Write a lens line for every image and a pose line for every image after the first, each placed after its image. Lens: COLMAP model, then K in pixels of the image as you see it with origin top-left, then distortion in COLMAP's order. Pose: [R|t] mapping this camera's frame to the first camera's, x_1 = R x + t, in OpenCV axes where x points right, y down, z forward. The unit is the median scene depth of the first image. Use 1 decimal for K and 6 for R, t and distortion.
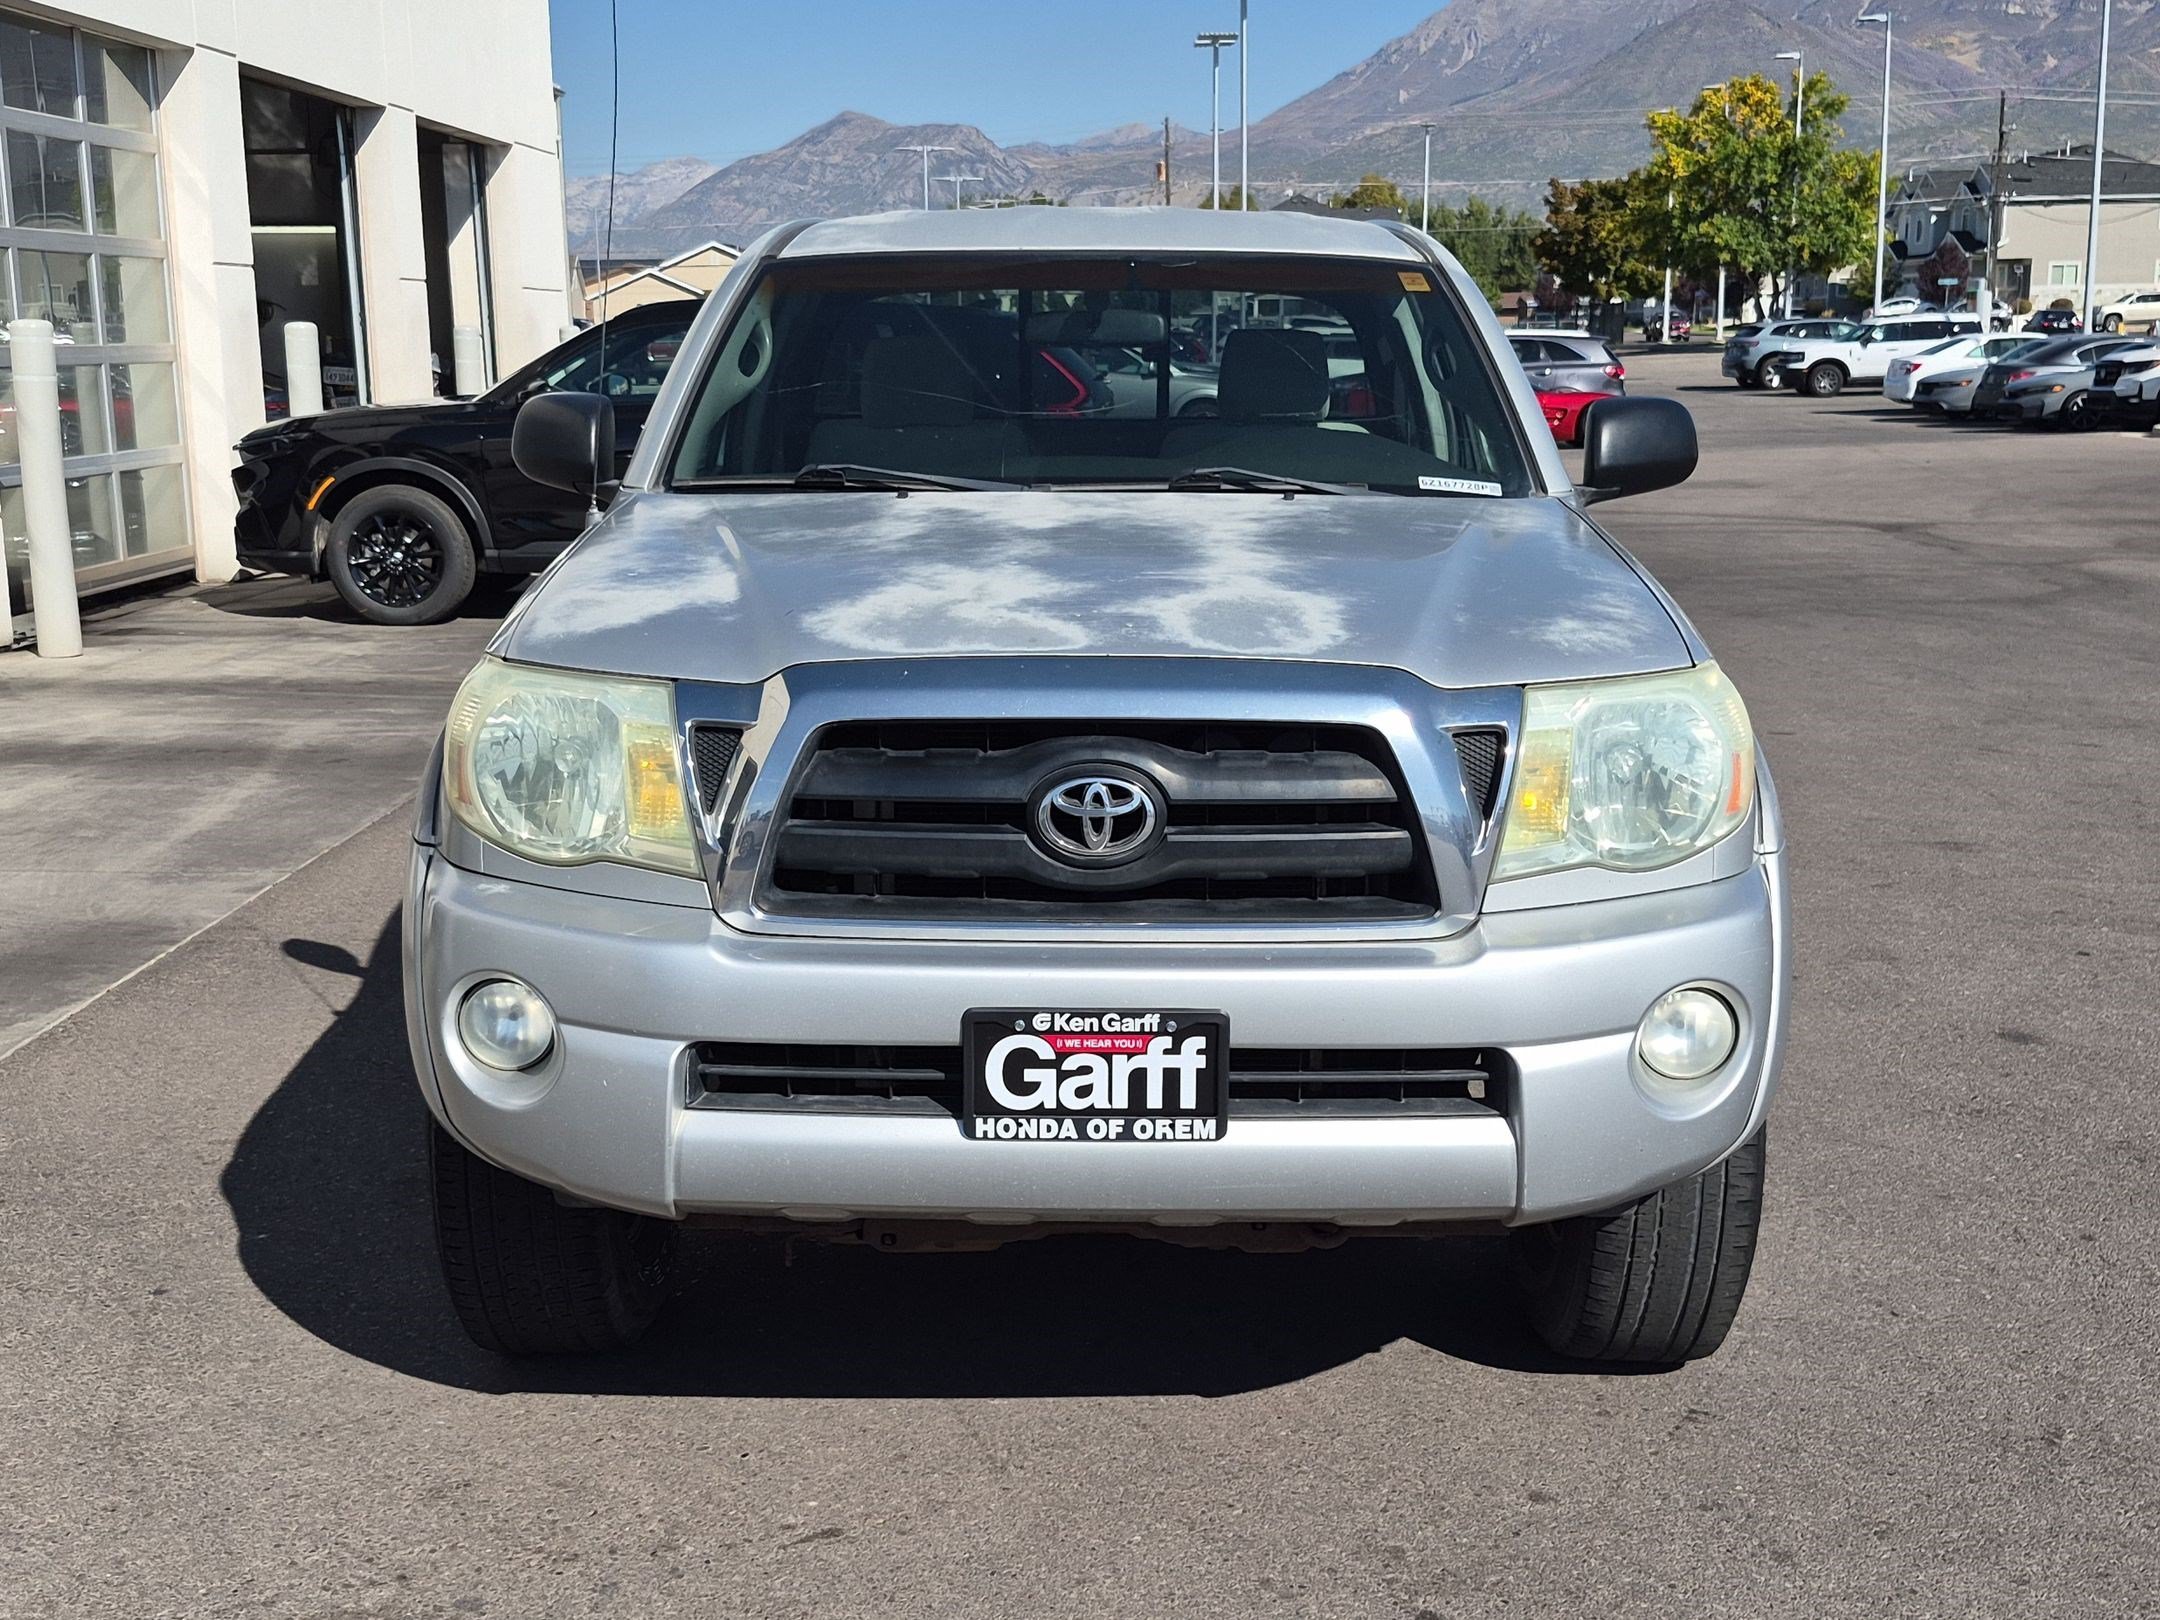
lens RADIAL K [[2483.3, 0, 1080.0], [0, 2483.3, 810.0], [0, 0, 1]] dist [0.121571, -0.203740]
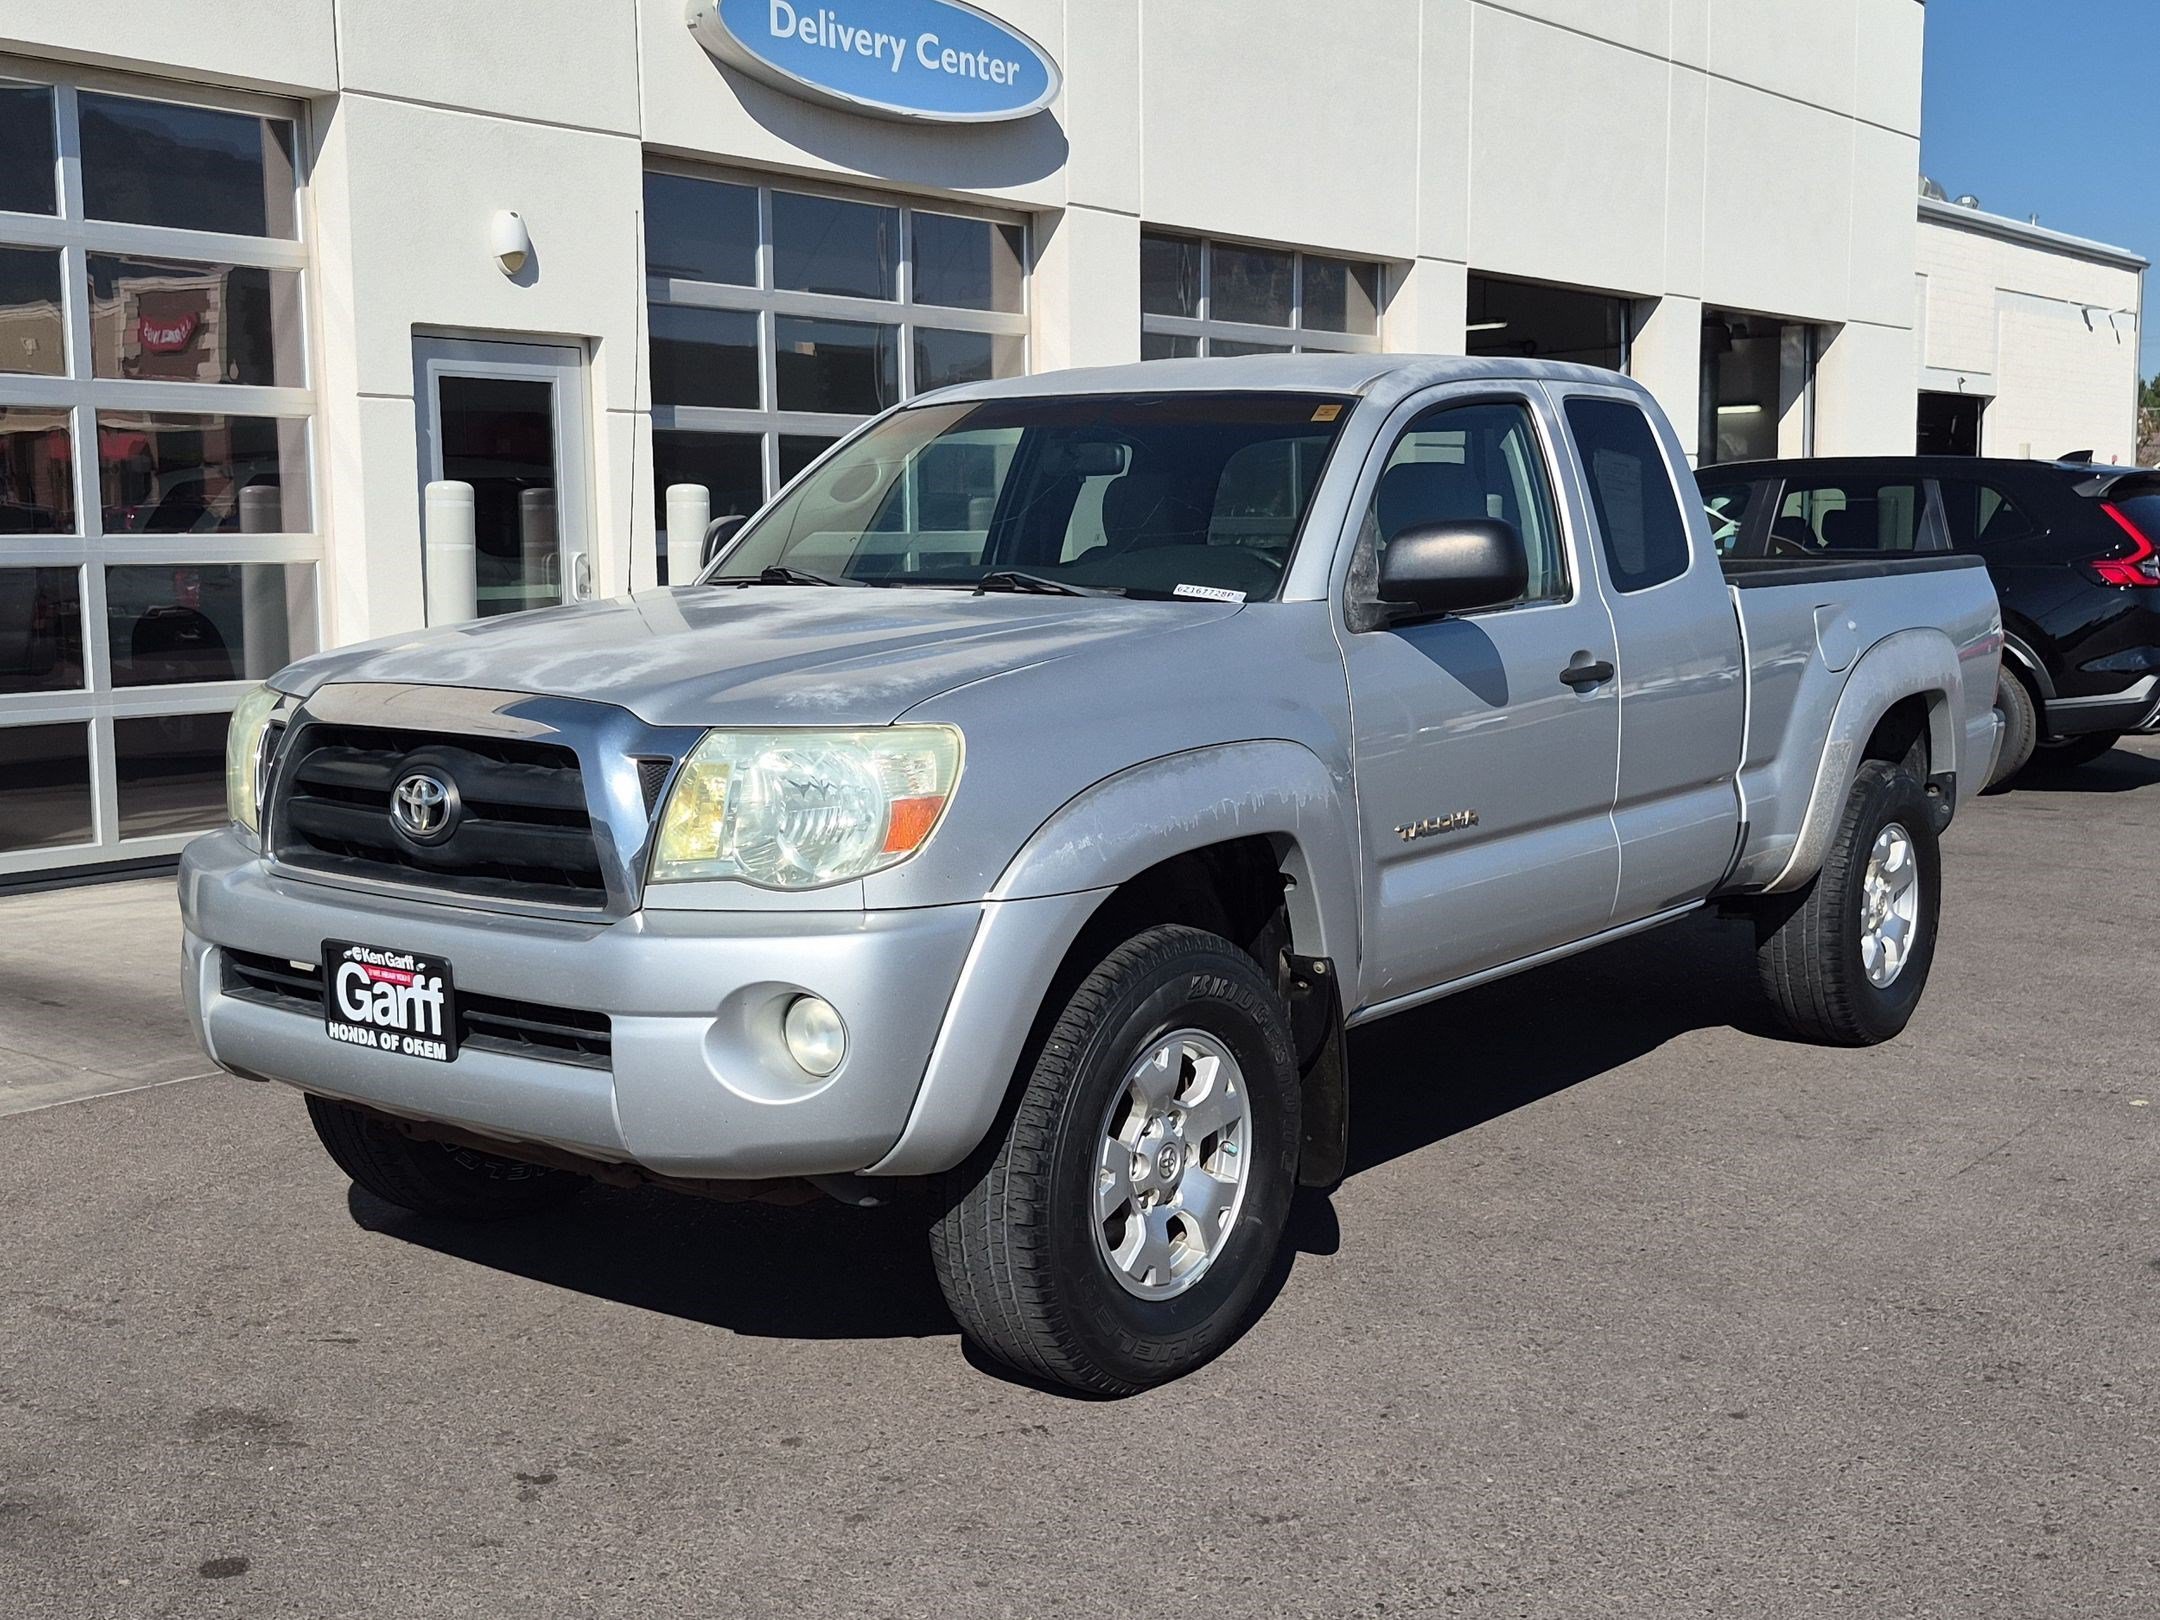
lens RADIAL K [[2434.4, 0, 1071.9], [0, 2434.4, 775.4], [0, 0, 1]] dist [0.166314, -0.353978]
pose [[0.802600, 0.061450, -0.593345, 0.951919], [-0.110294, 0.992817, -0.046371, 0.008386], [0.586233, 0.102660, 0.803612, 0.136637]]
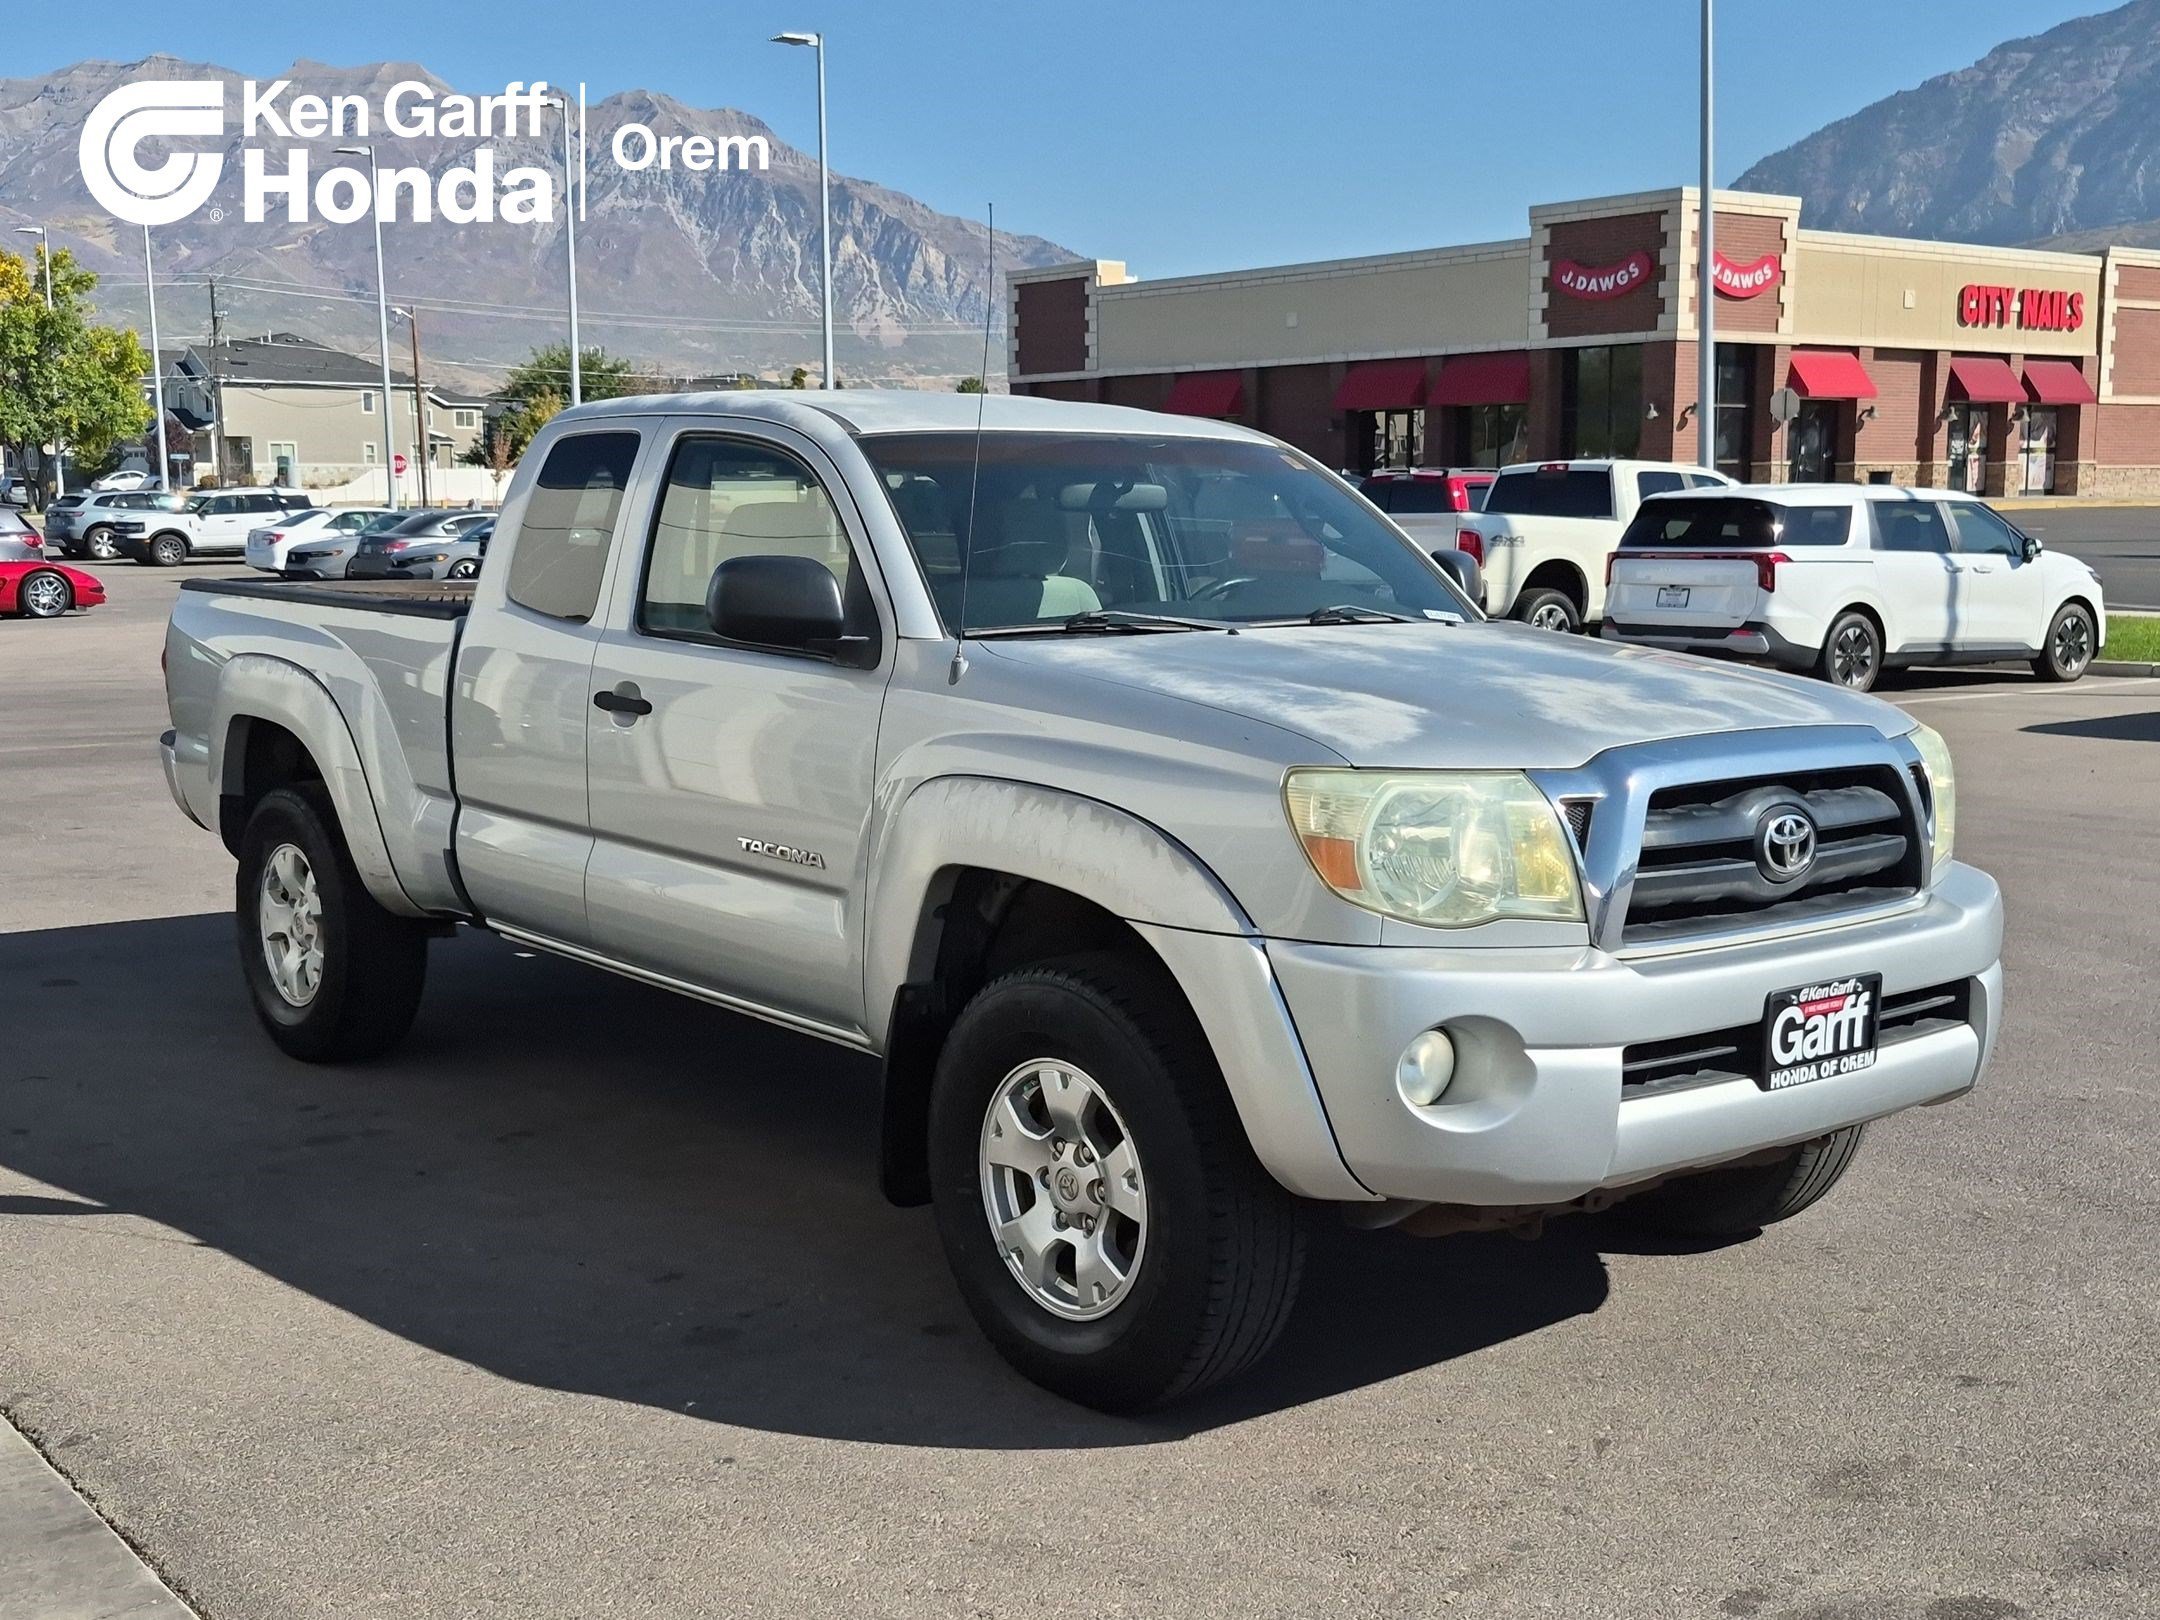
lens RADIAL K [[2434.4, 0, 1071.9], [0, 2434.4, 775.4], [0, 0, 1]] dist [0.166314, -0.353978]
pose [[0.764304, -0.068402, 0.641218, -1.052677], [0.118648, 0.992299, -0.035570, -0.030299], [-0.633847, 0.103265, 0.766534, 0.181664]]
